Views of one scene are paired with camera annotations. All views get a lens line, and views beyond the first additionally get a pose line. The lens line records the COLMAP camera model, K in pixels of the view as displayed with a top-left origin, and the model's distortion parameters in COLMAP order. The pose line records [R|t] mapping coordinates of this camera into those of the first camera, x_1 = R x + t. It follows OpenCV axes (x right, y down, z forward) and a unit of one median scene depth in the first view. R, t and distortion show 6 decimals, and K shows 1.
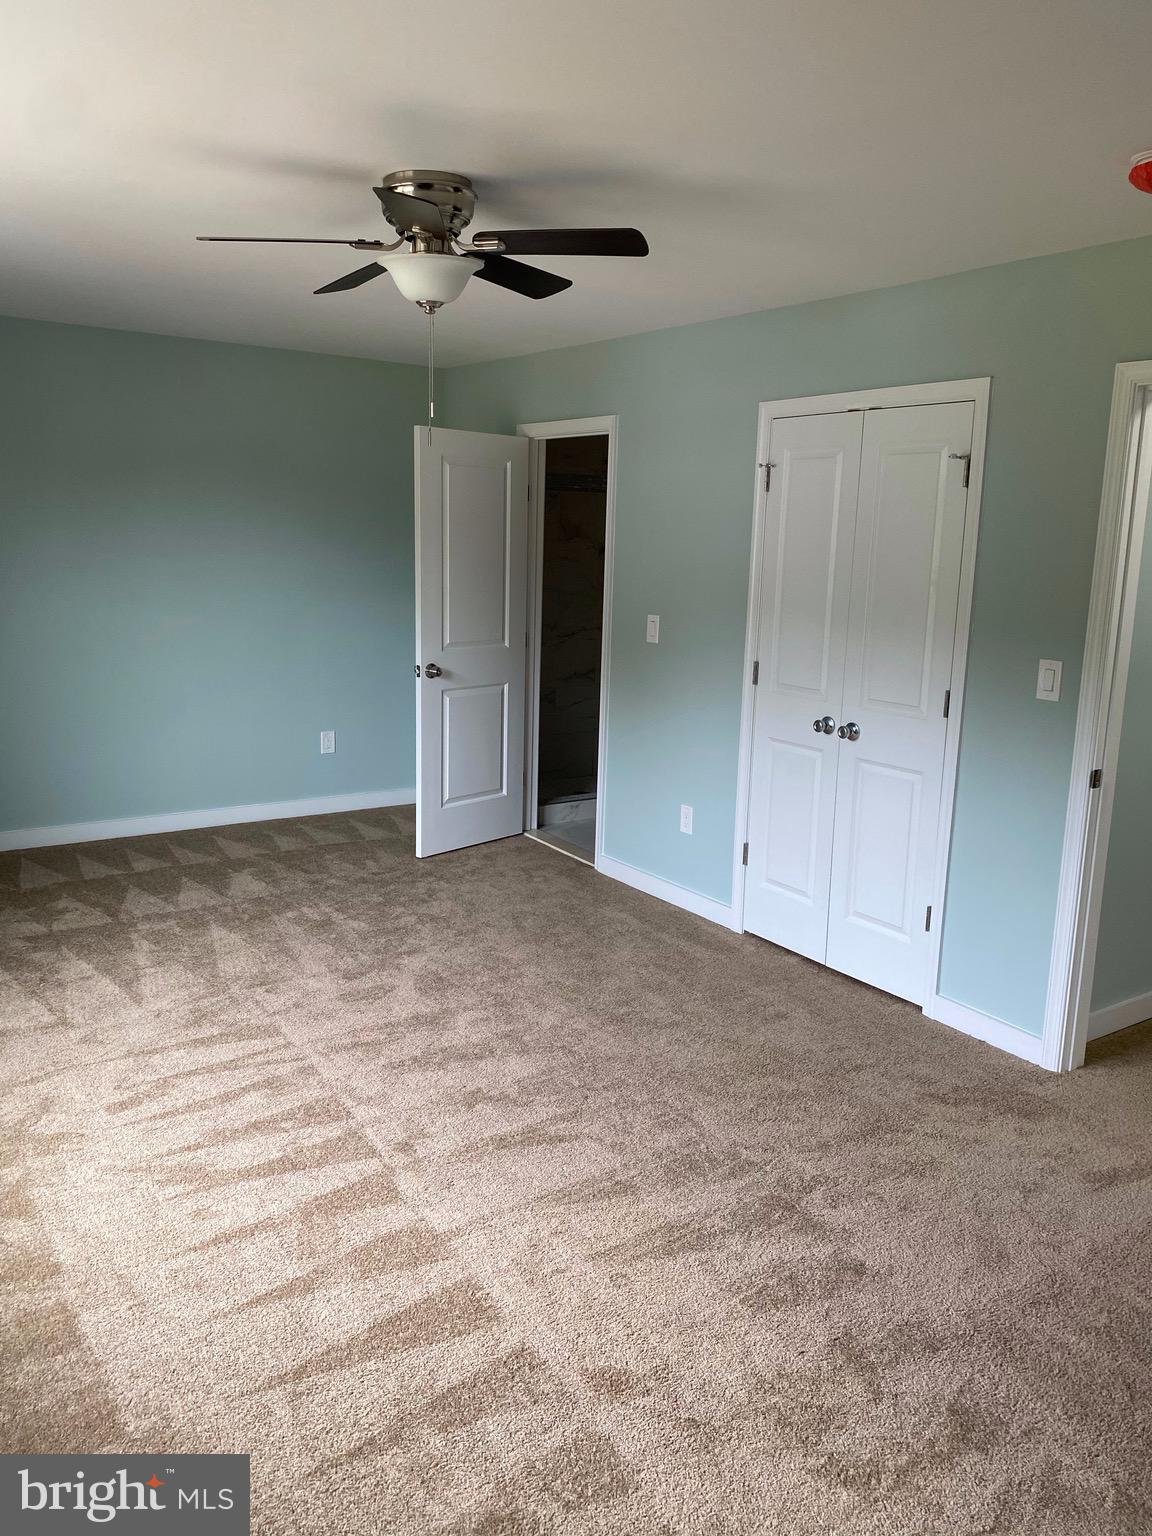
lens RADIAL K [[1179.2, 0, 574.3], [0, 1179.2, 744.9], [0, 0, 1]] dist [0.074878, -0.078818]
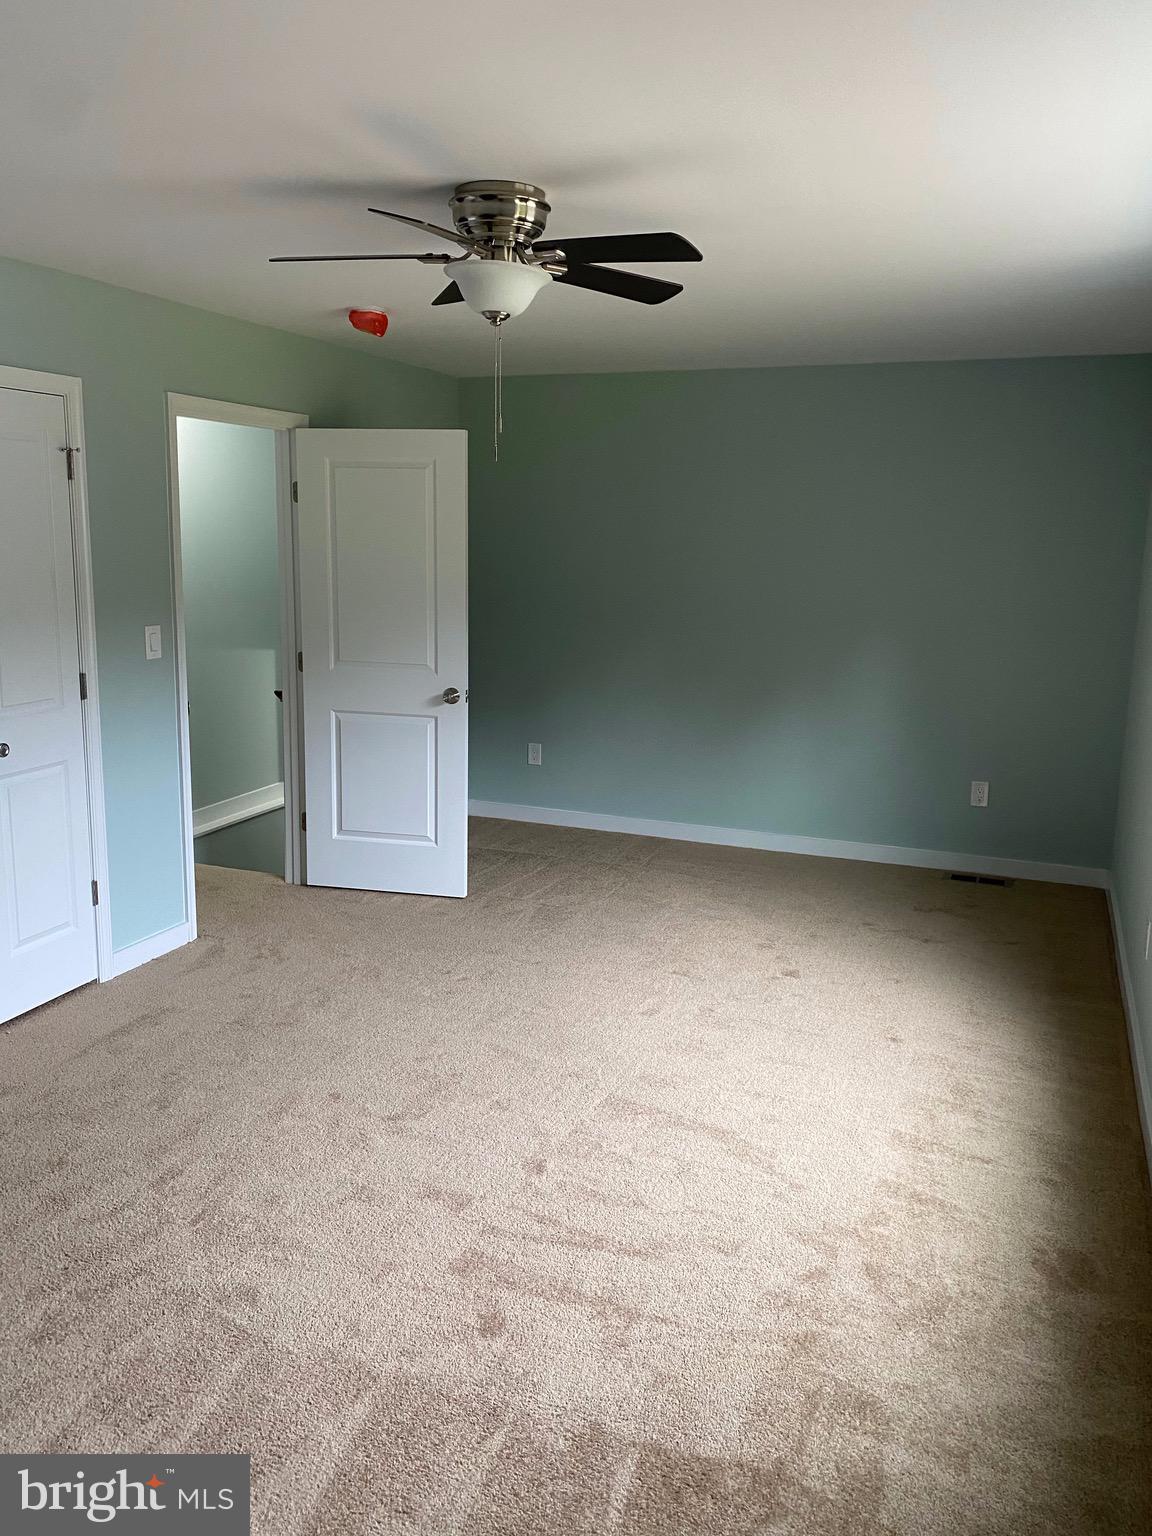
lens RADIAL K [[1179.2, 0, 574.3], [0, 1179.2, 744.9], [0, 0, 1]] dist [0.074878, -0.078818]
pose [[-0.550202, -0.189081, 0.813342, -0.841389], [0.127277, 0.943656, 0.305475, -0.269170], [-0.825275, 0.271592, -0.495136, 1.257911]]
